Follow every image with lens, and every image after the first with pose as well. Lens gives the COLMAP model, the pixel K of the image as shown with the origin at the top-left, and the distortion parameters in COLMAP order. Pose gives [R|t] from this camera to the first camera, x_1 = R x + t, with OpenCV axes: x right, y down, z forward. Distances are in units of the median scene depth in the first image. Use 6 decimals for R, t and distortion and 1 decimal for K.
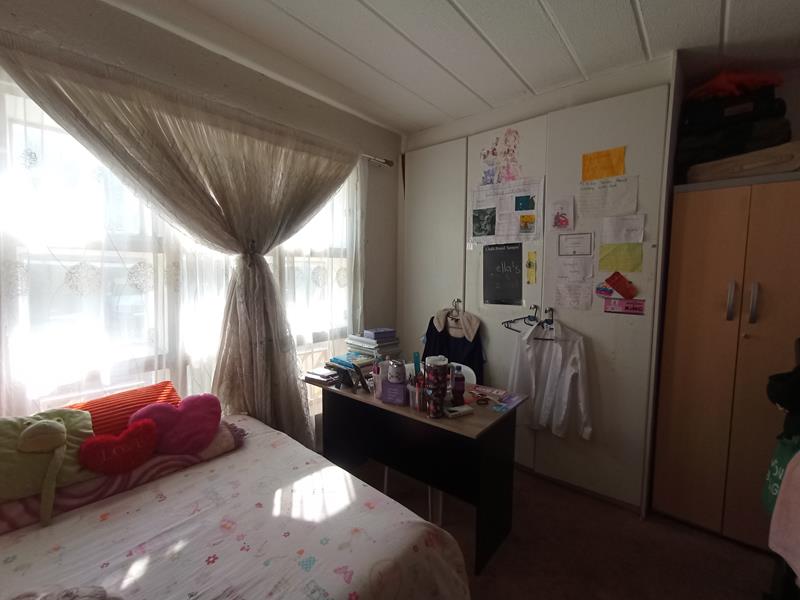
lens RADIAL K [[358.4, 0, 402.4], [0, 358.4, 301.2], [0, 0, 1]] dist [-0.005808, -0.000070]
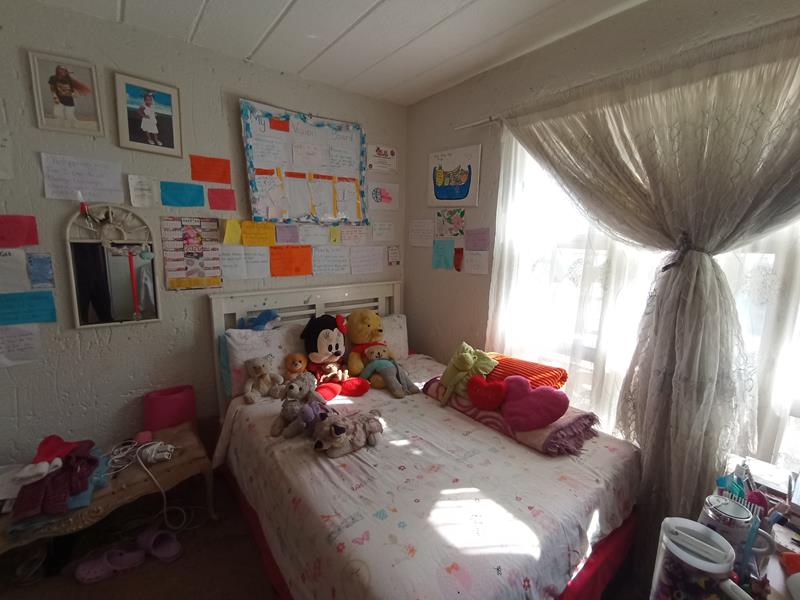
lens RADIAL K [[358.4, 0, 402.4], [0, 358.4, 301.2], [0, 0, 1]] dist [-0.005808, -0.000070]
pose [[-0.197779, 0.149774, -0.968737, 0.572944], [-0.099789, 0.980048, 0.171896, -0.145315], [0.975154, 0.130667, -0.178887, 0.856134]]
